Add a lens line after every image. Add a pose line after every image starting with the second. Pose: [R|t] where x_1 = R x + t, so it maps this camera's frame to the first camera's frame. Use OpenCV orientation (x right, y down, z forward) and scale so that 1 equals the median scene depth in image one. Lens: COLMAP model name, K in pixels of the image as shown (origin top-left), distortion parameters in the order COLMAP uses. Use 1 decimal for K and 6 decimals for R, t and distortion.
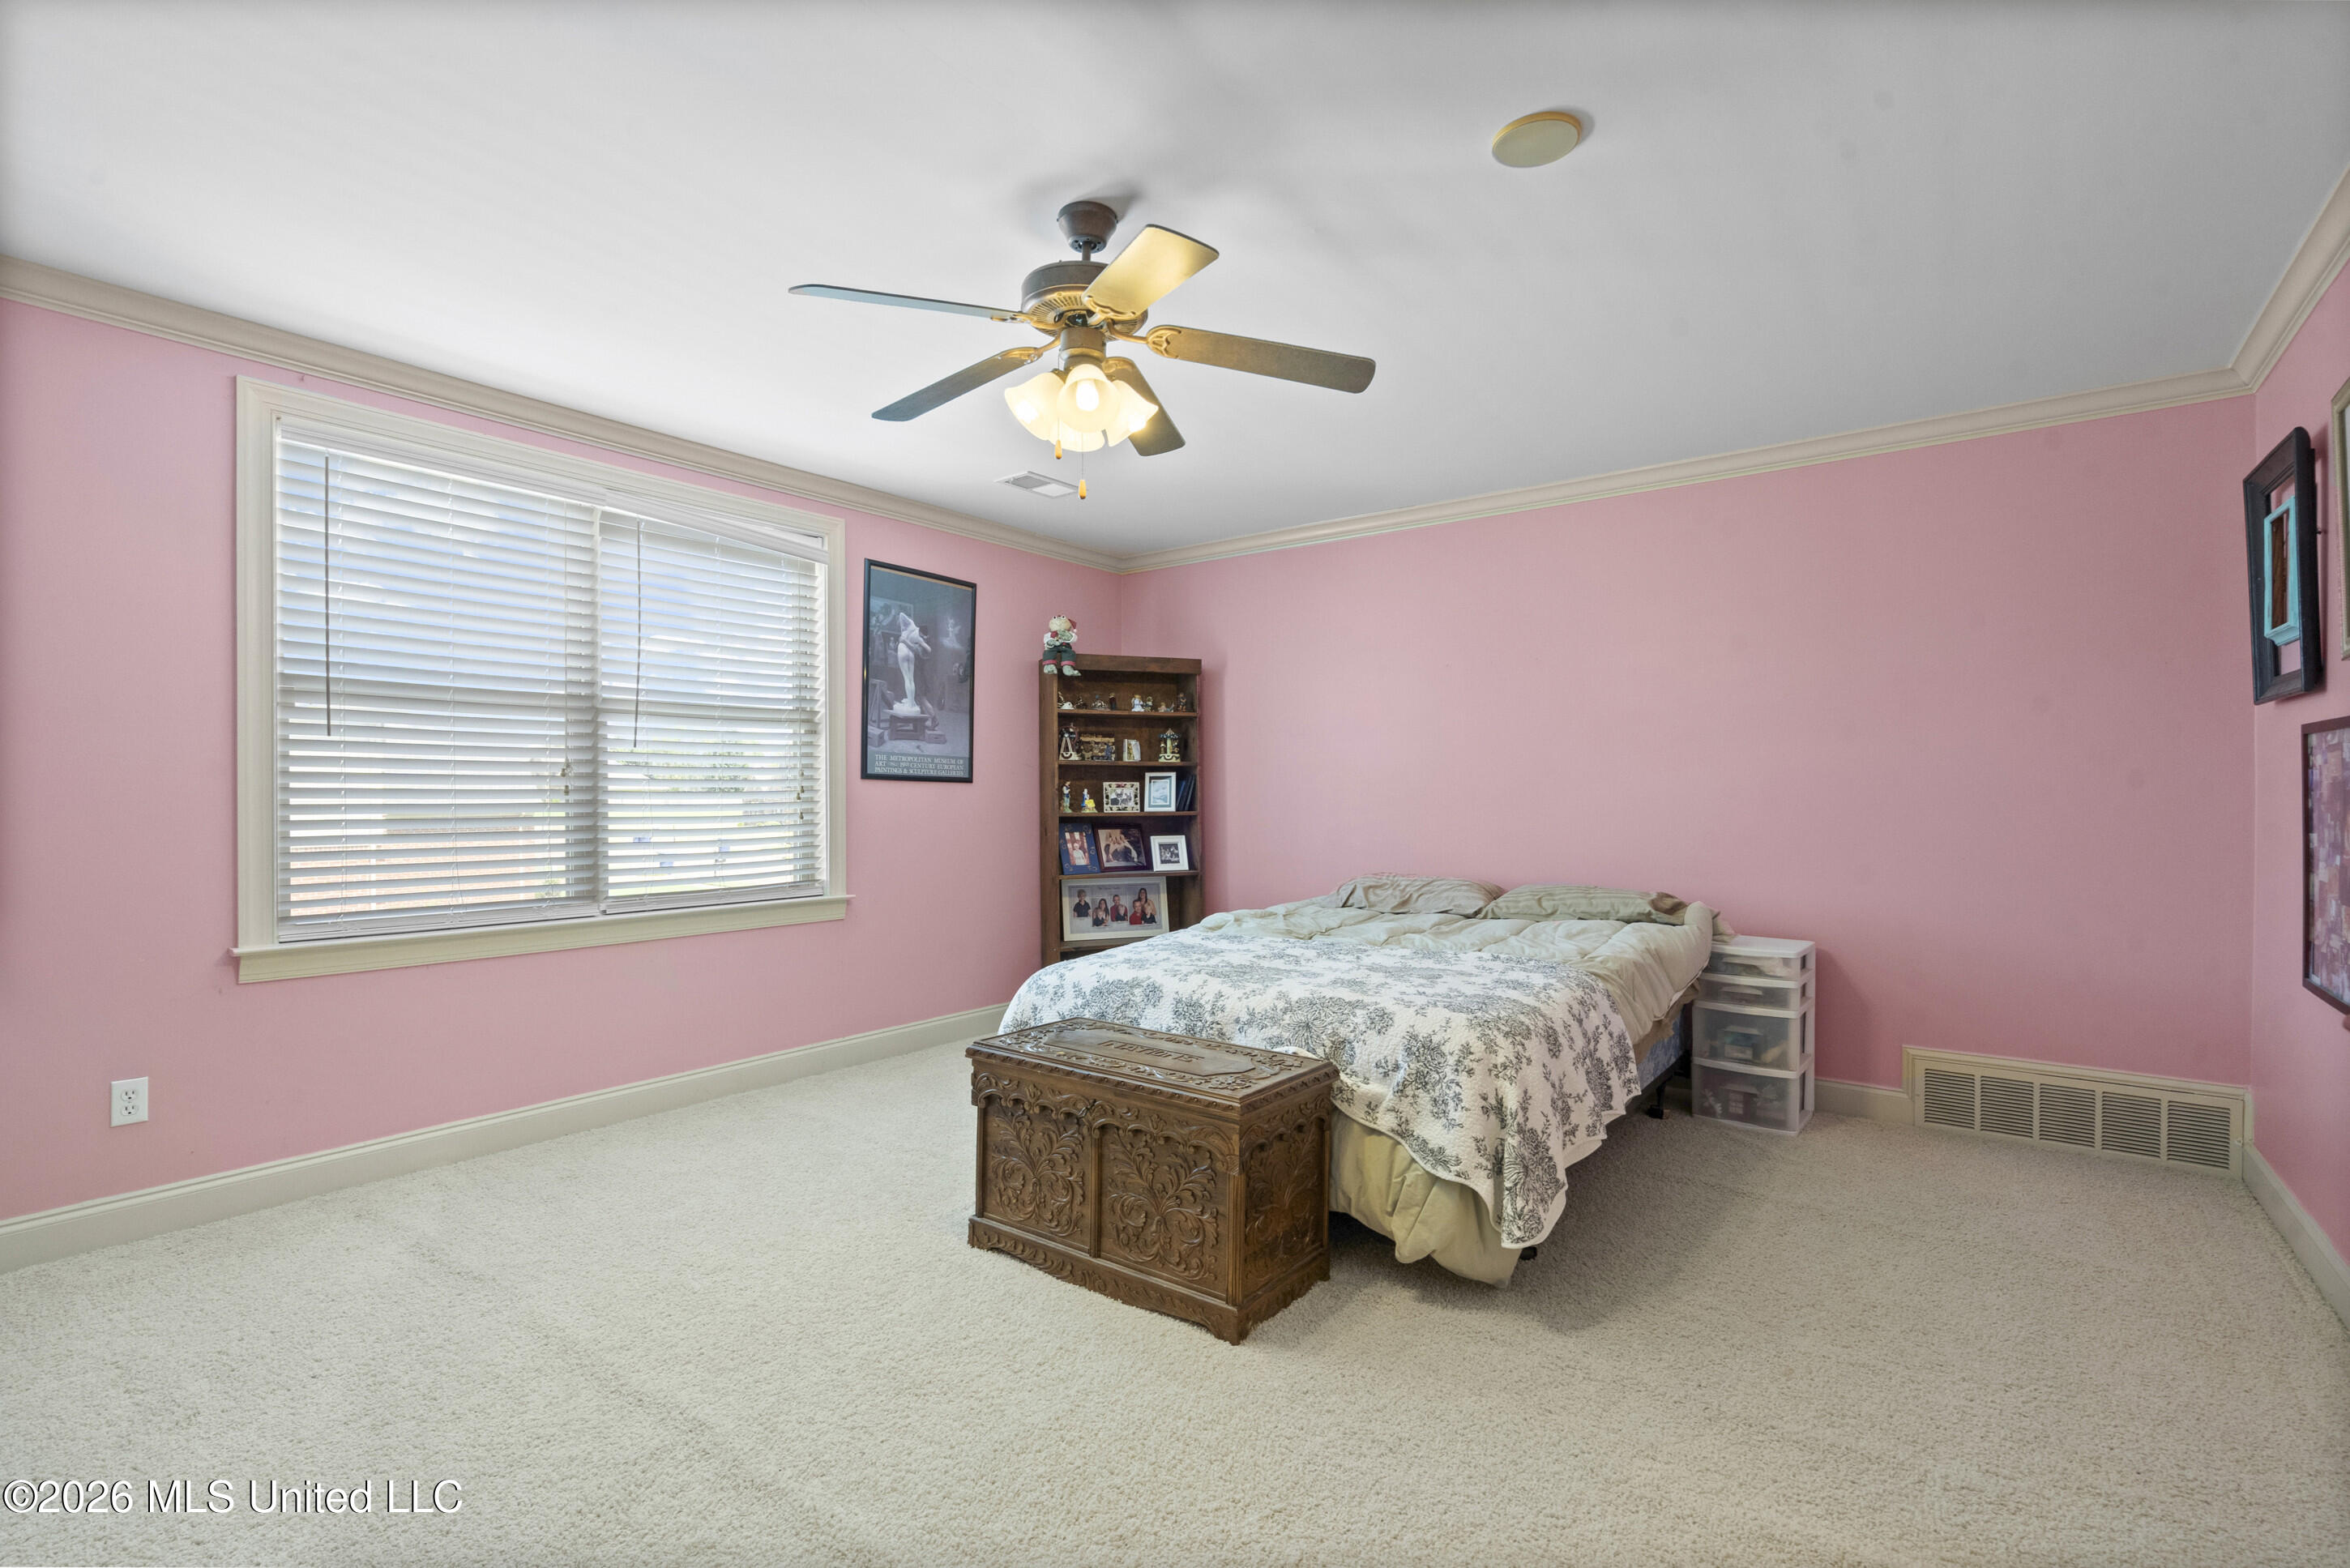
lens RADIAL K [[1078.1, 0, 1128.0], [0, 1078.1, 795.4], [0, 0, 1]] dist [-0.005647, 0.000965]
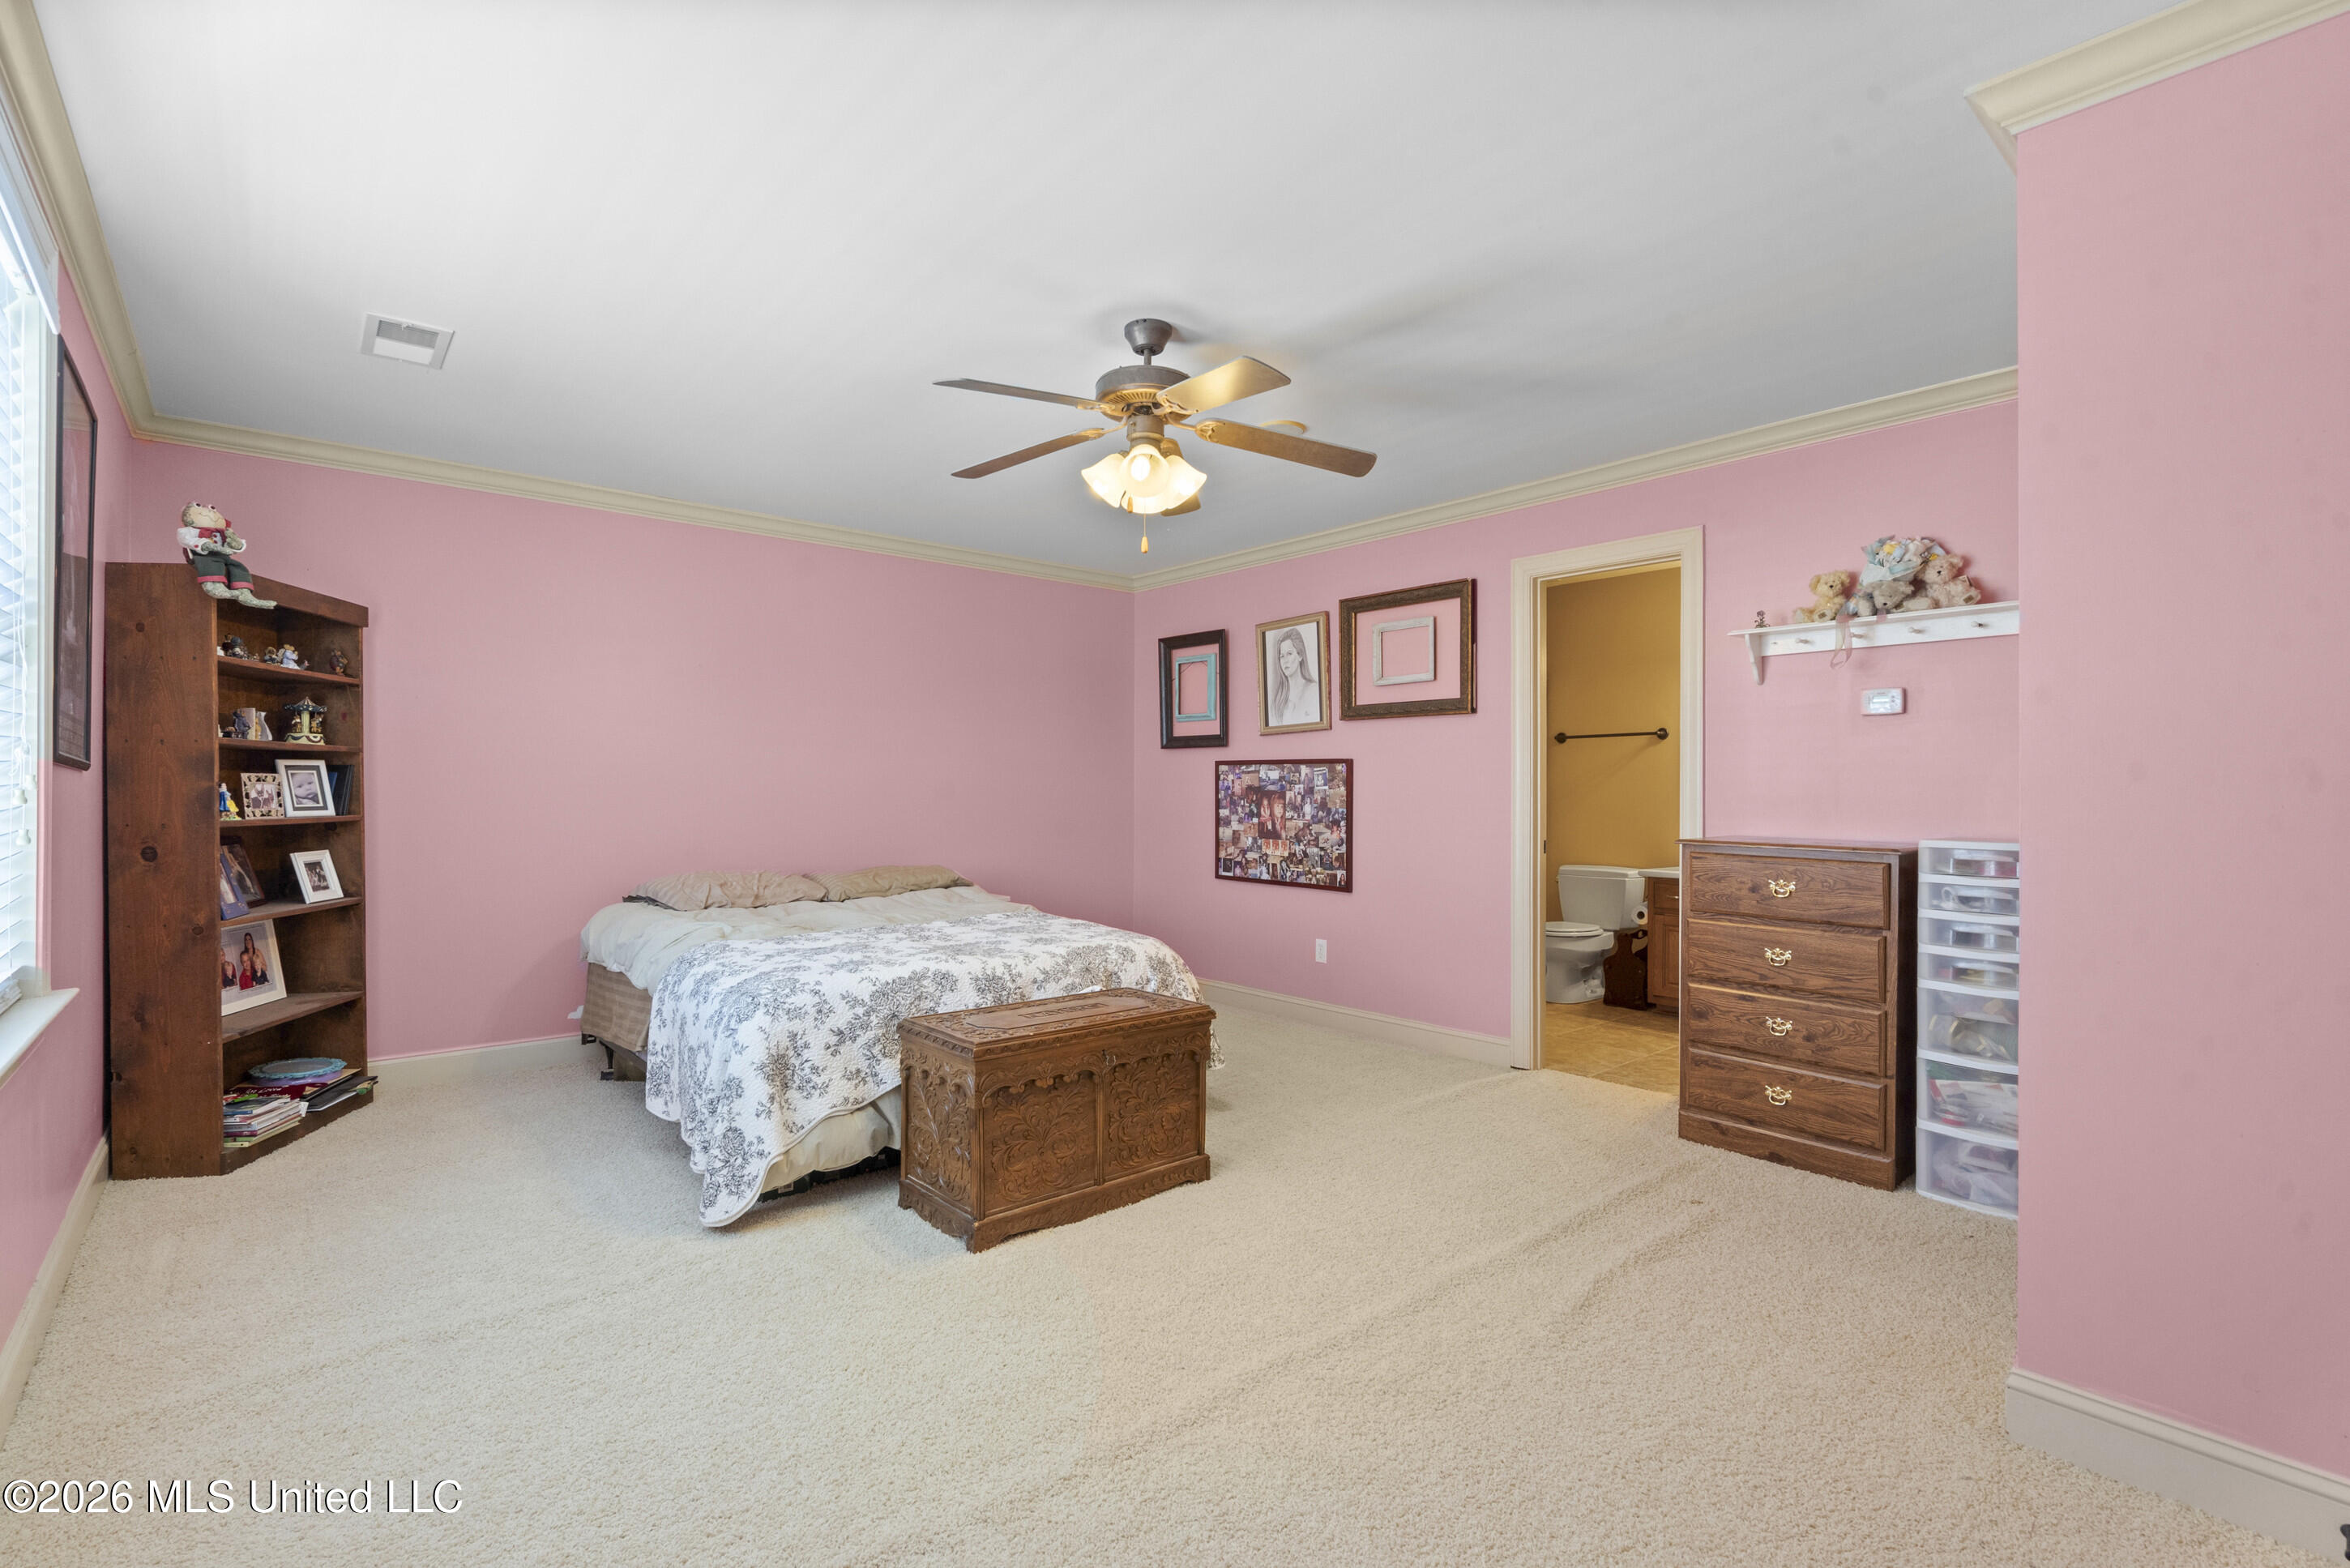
lens RADIAL K [[1078.1, 0, 1181.2], [0, 1078.1, 786.4], [0, 0, 1]] dist [-0.005647, 0.000965]
pose [[0.185935, 0.004672, 0.982551, -0.626228], [0.000843, 0.999988, -0.004915, -0.000676], [-0.982562, 0.001742, 0.185929, 0.369245]]
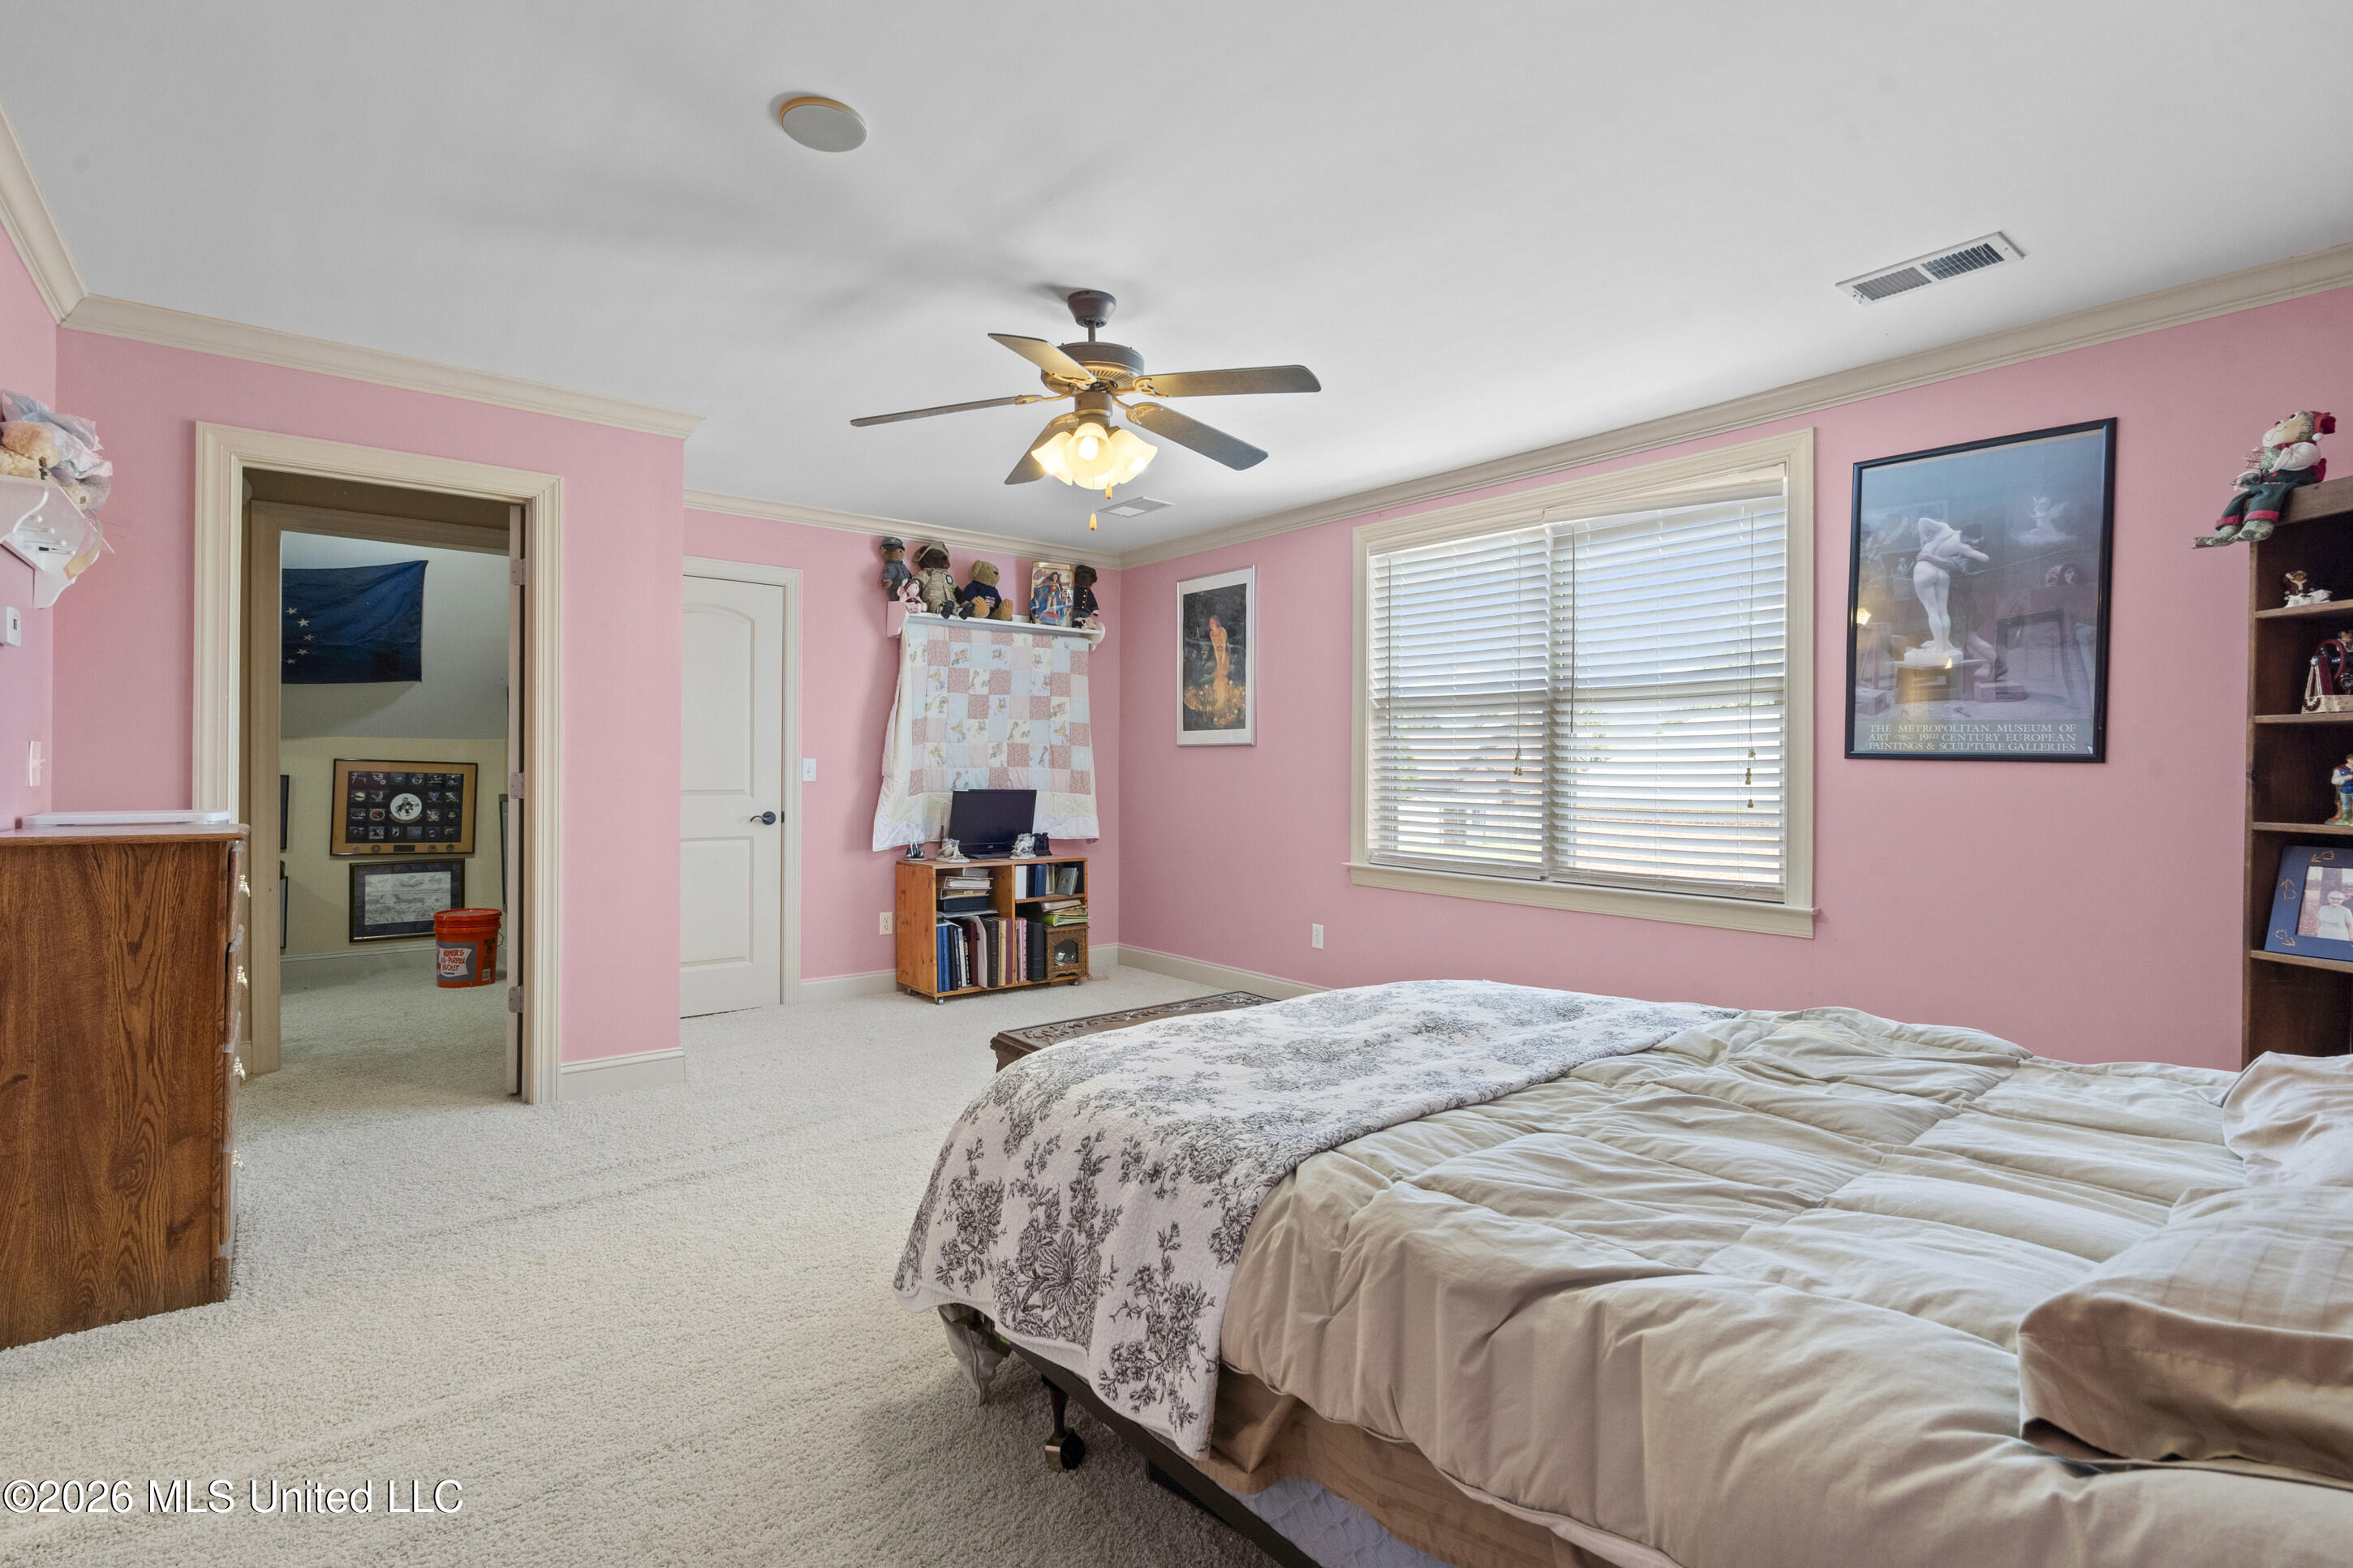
lens RADIAL K [[1079.3, 0, 1168.3], [0, 1079.3, 770.6], [0, 0, 1]] dist [-0.005647, 0.000965]
pose [[-0.213539, 0.004734, -0.976923, 0.560775], [-0.006042, 0.999963, 0.006167, -0.008611], [0.976916, 0.007219, -0.213502, 0.667783]]
